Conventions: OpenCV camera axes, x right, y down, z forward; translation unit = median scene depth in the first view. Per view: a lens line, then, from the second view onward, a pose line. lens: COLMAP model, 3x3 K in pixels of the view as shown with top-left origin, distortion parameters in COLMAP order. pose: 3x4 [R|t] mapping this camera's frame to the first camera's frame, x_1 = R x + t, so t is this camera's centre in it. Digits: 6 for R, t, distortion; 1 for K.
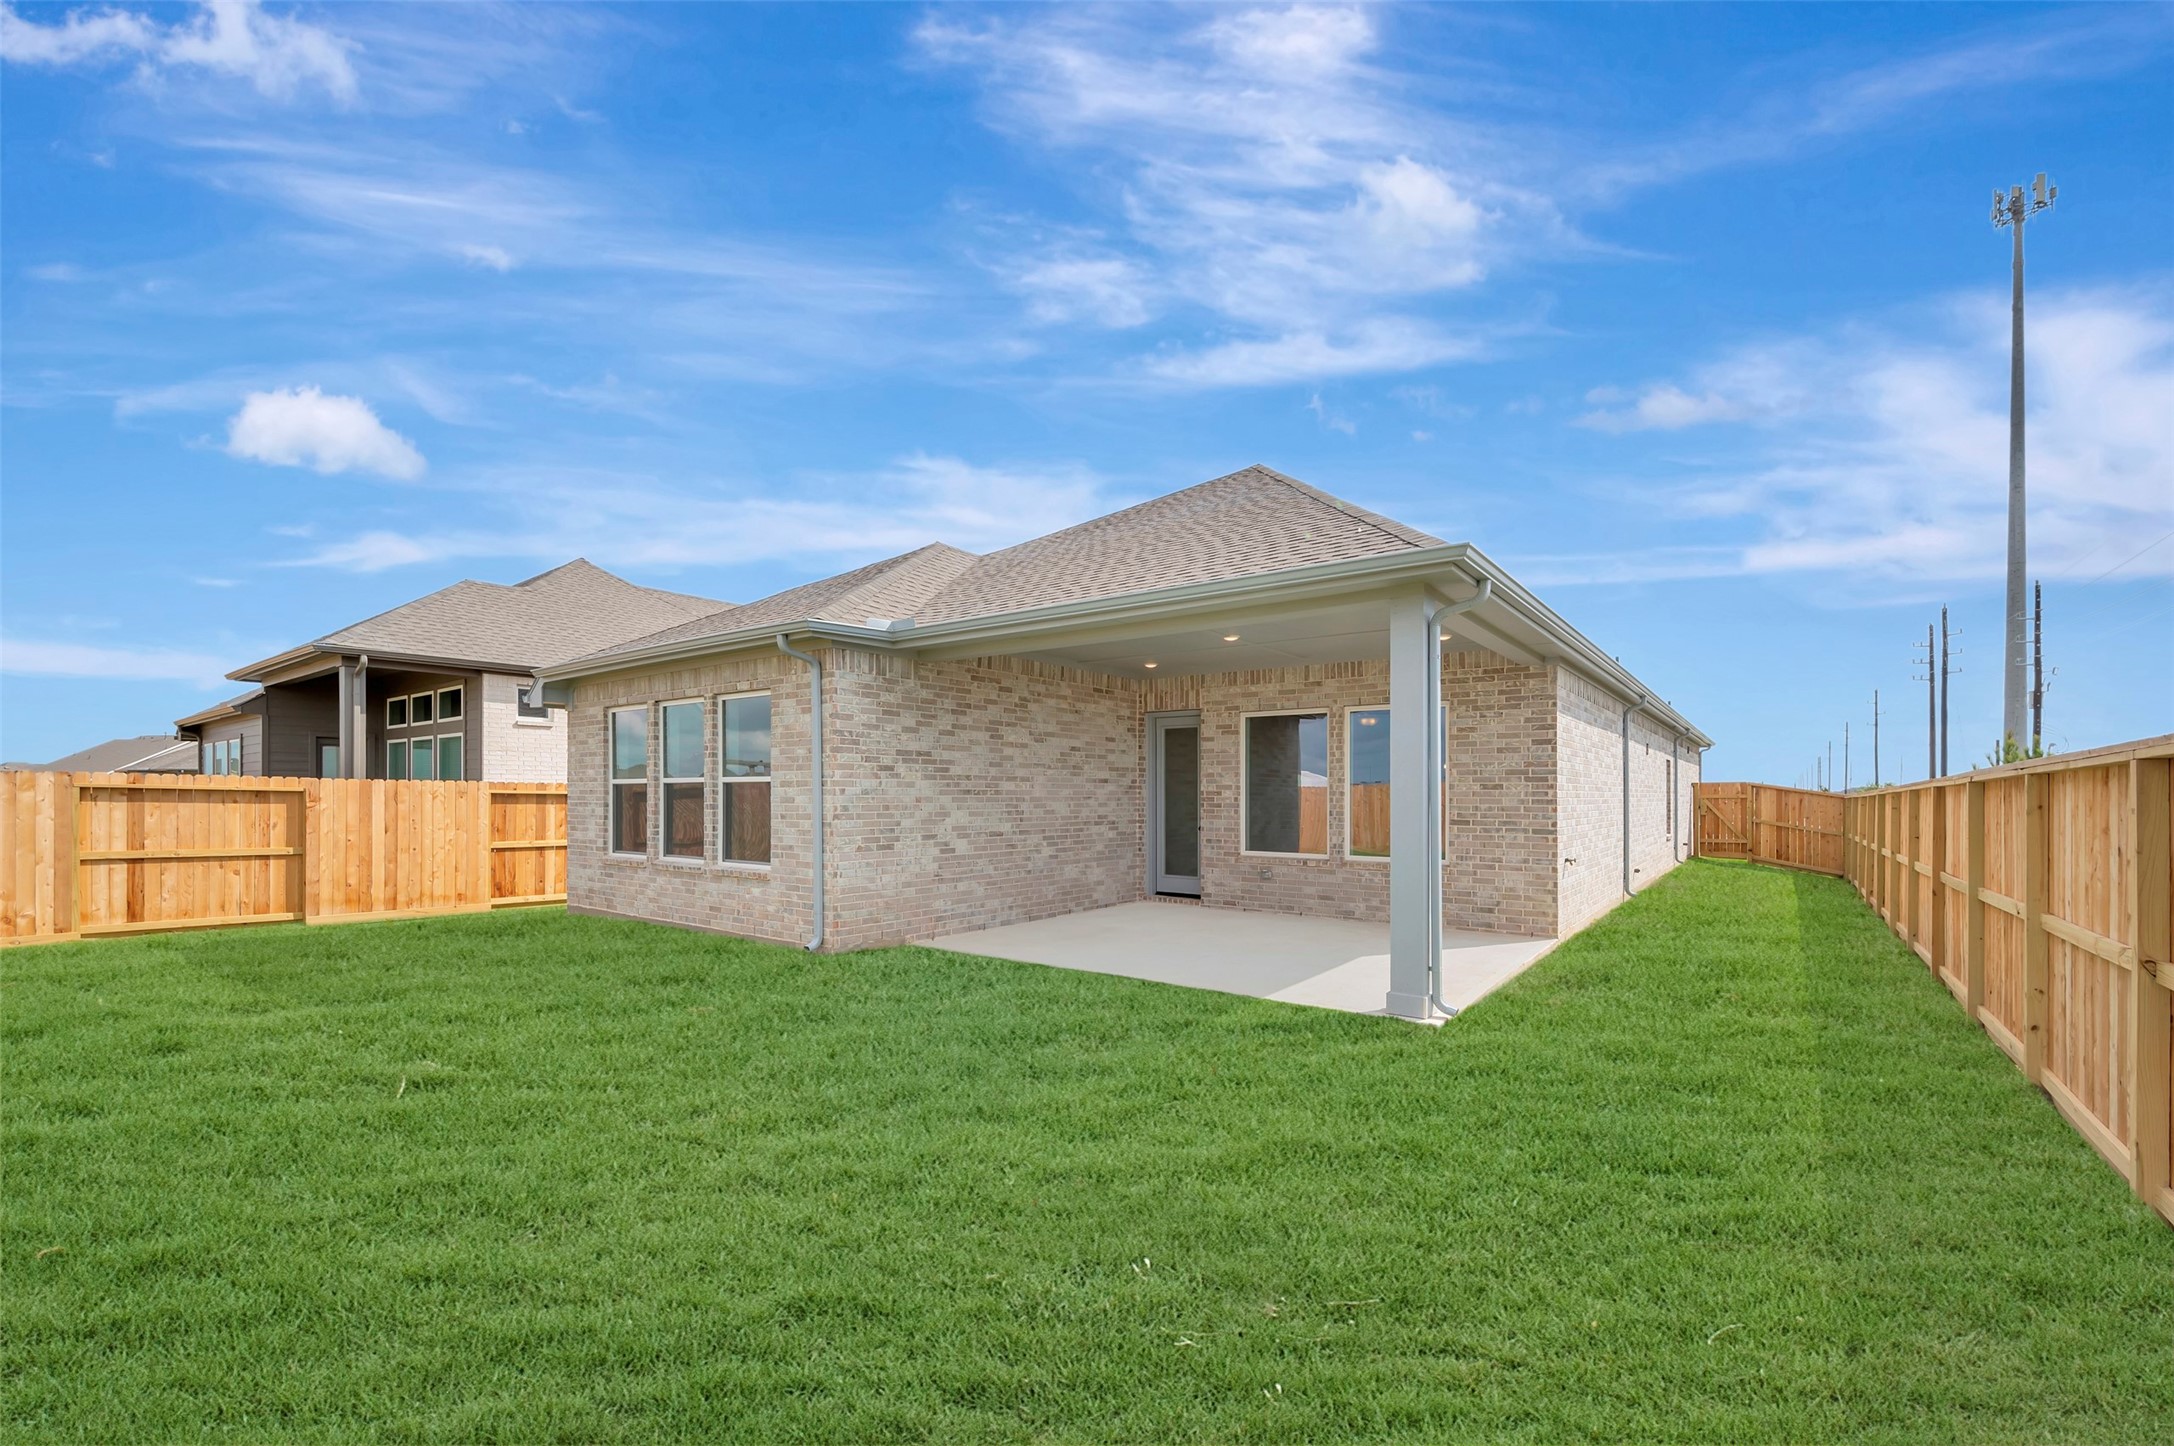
lens RADIAL K [[907.4, 0, 1088.3], [0, 907.4, 792.6], [0, 0, 1]] dist [-0.000308, -0.000031]
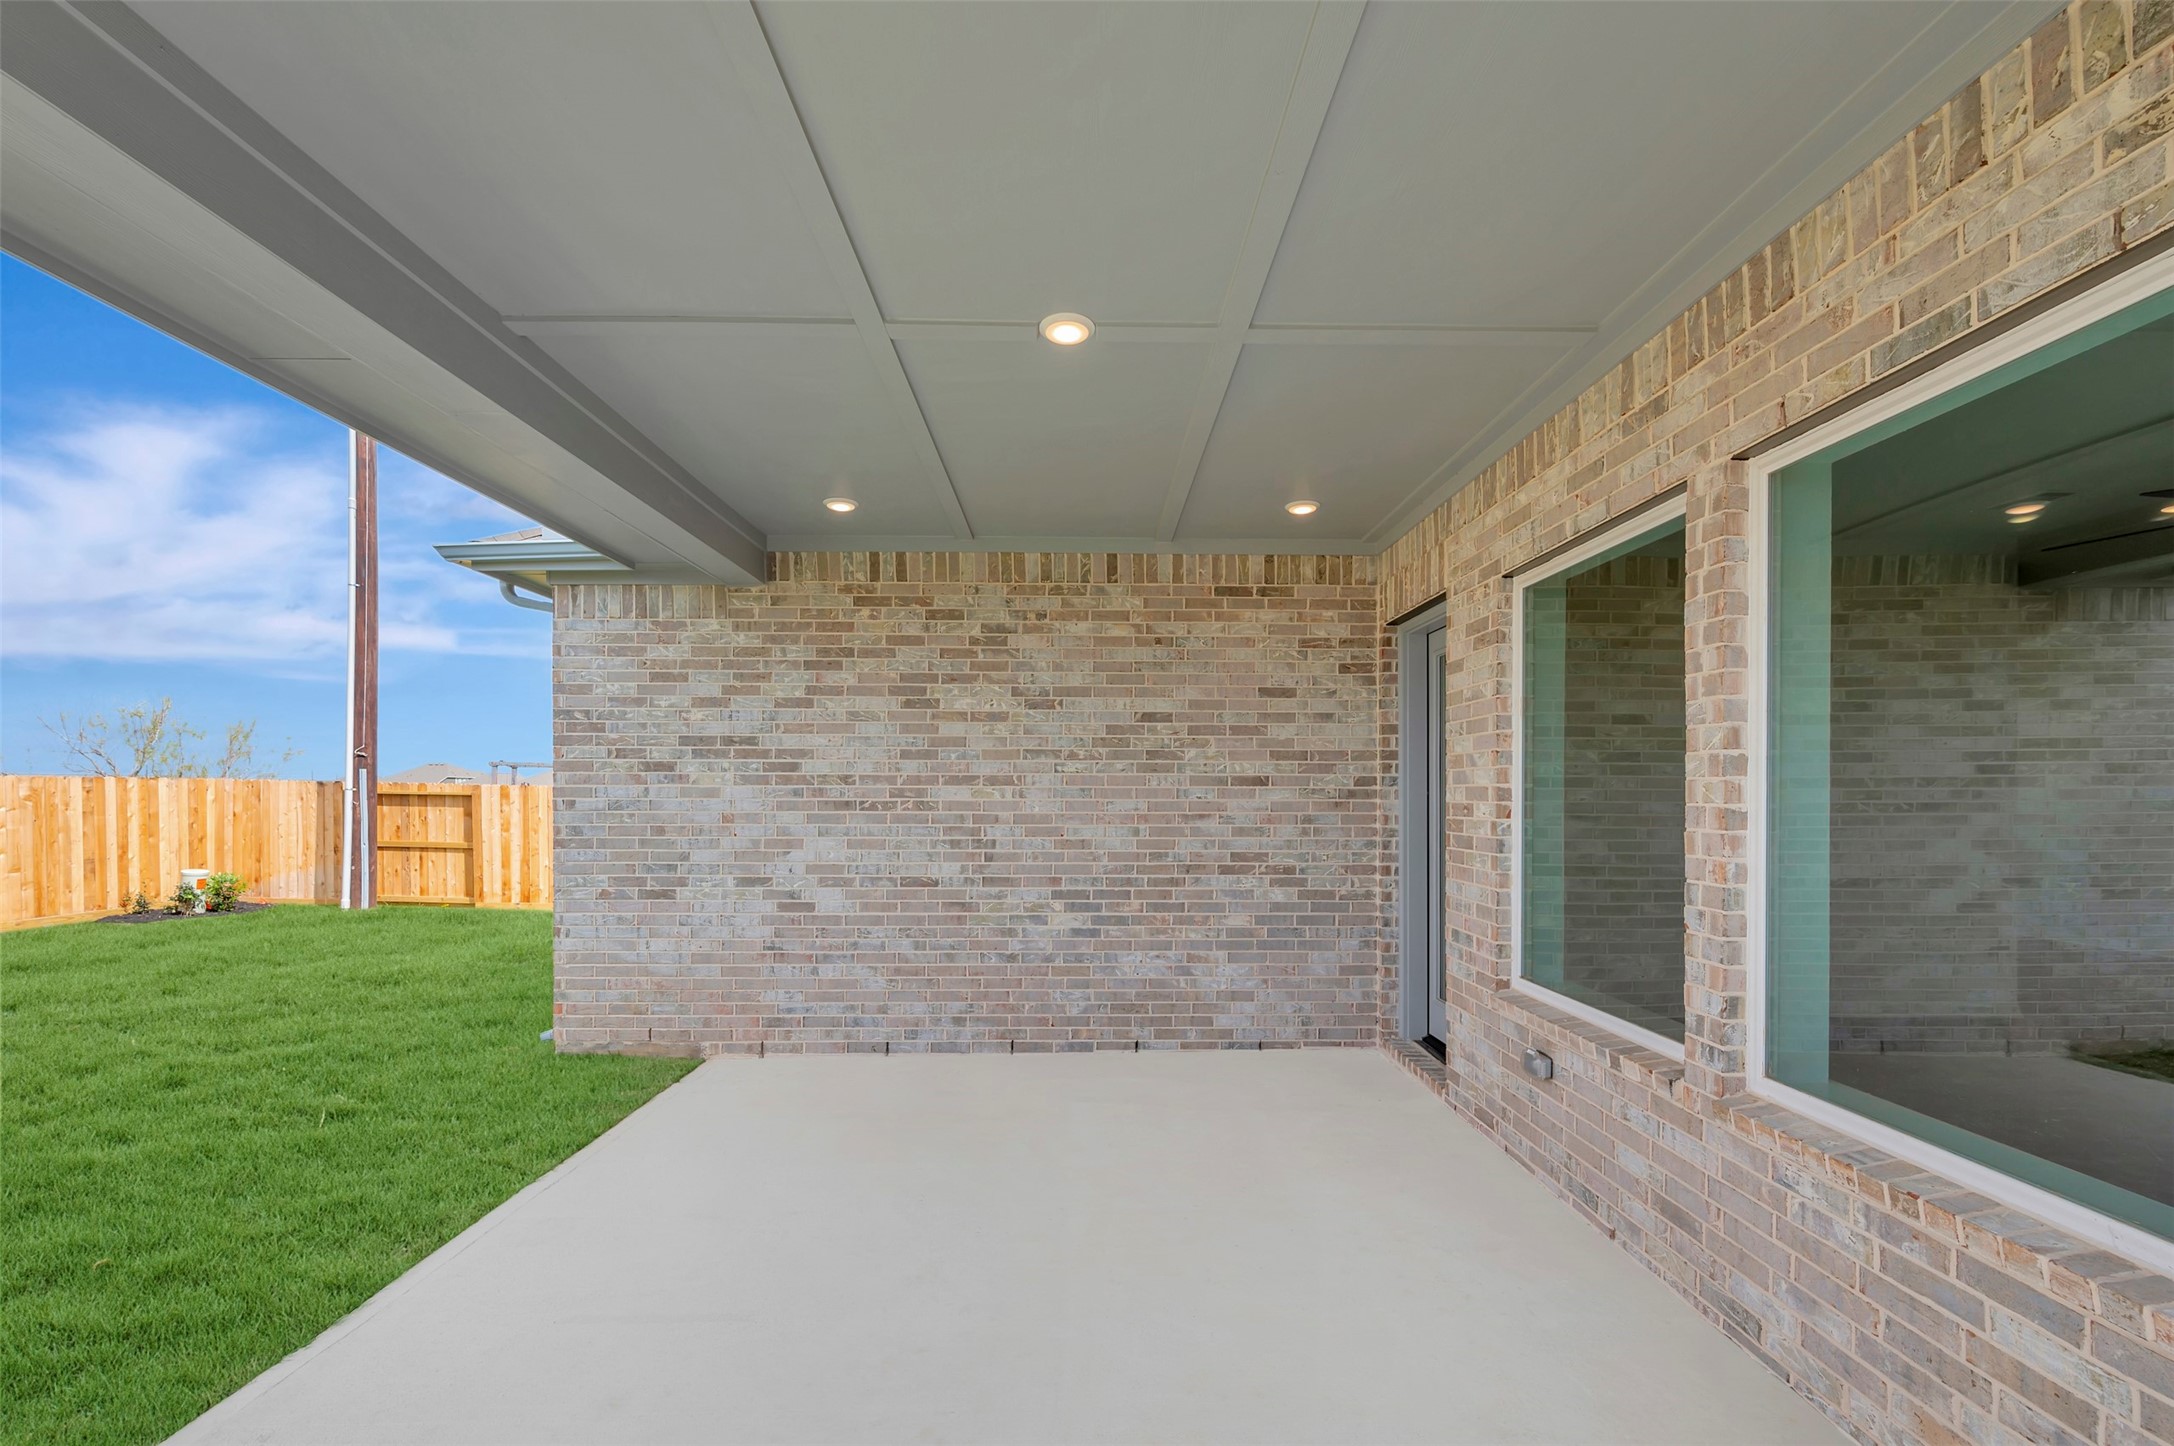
lens RADIAL K [[842.3, 0, 1090.2], [0, 842.3, 800.2], [0, 0, 1]] dist [-0.000613, -0.000026]
pose [[0.617886, 0.002243, -0.786265, 0.376580], [0.000644, 0.999994, 0.003358, -0.005385], [0.786268, -0.002581, 0.617881, 0.803767]]
